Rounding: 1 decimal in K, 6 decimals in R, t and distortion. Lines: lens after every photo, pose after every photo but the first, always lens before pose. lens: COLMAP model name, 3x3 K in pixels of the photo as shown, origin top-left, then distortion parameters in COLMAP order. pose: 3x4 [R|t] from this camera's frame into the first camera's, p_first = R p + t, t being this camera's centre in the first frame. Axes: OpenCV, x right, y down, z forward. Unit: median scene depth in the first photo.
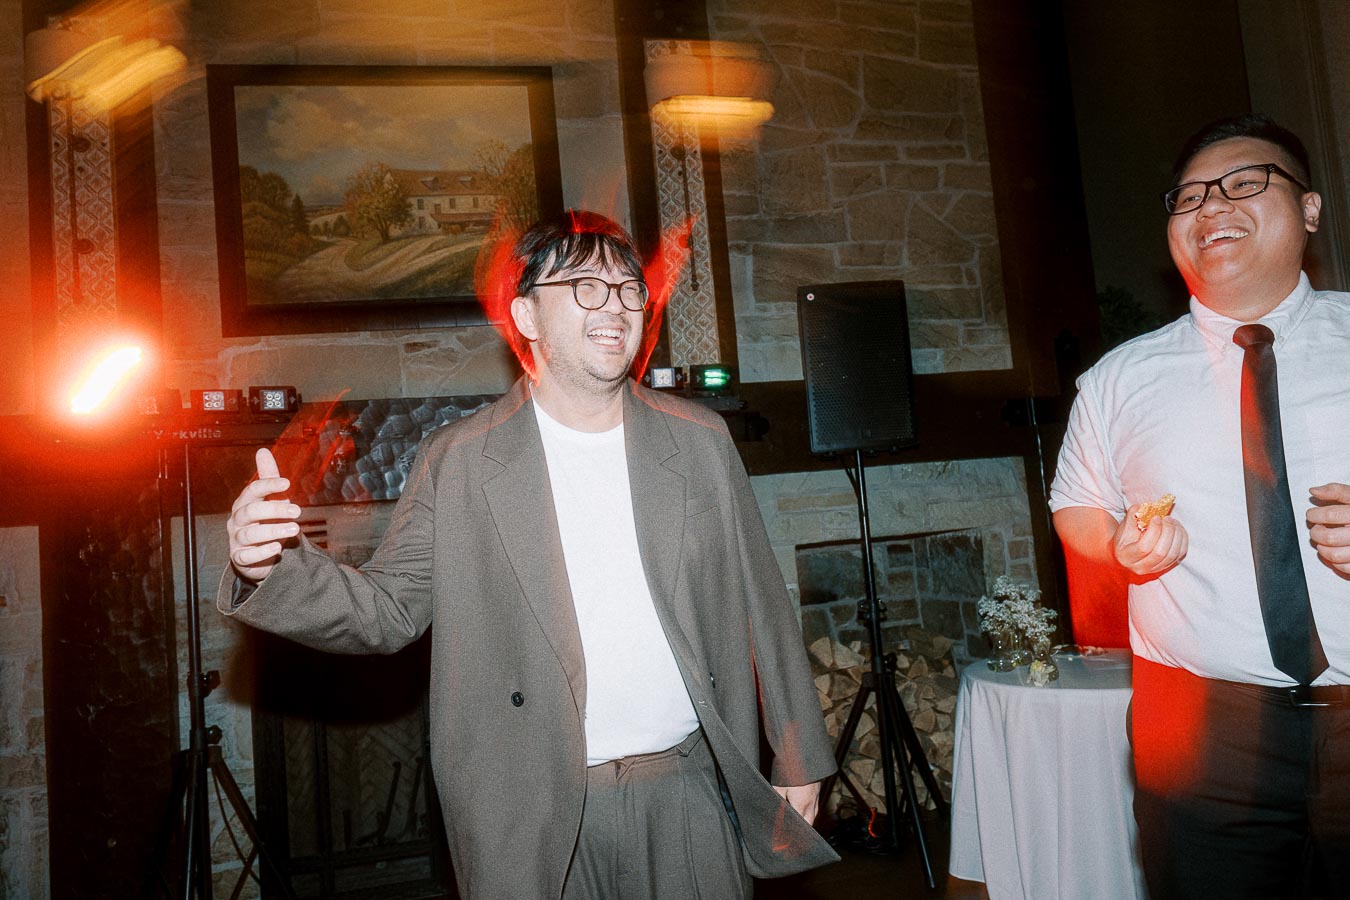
lens RADIAL K [[901.3, 0, 687.8], [0, 901.3, 466.0], [0, 0, 1]] dist [-0.001564, 0.000570]
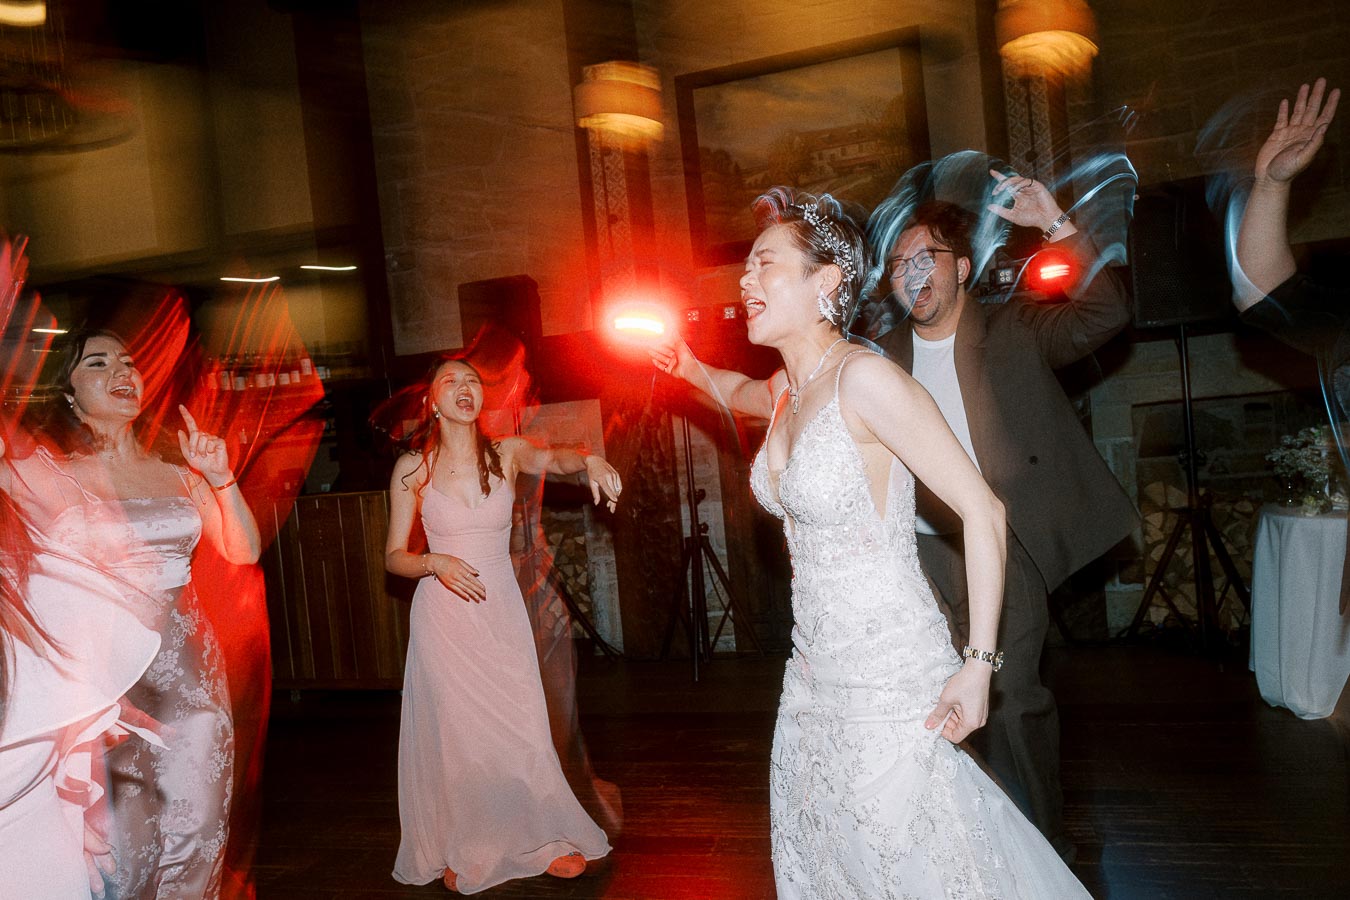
lens RADIAL K [[901.3, 0, 687.8], [0, 901.3, 466.0], [0, 0, 1]] dist [-0.001564, 0.000570]
pose [[0.894871, 0.016704, -0.446013, 0.136068], [0.050077, 0.989232, 0.137522, -0.027083], [0.443507, -0.145399, 0.884398, -0.351856]]
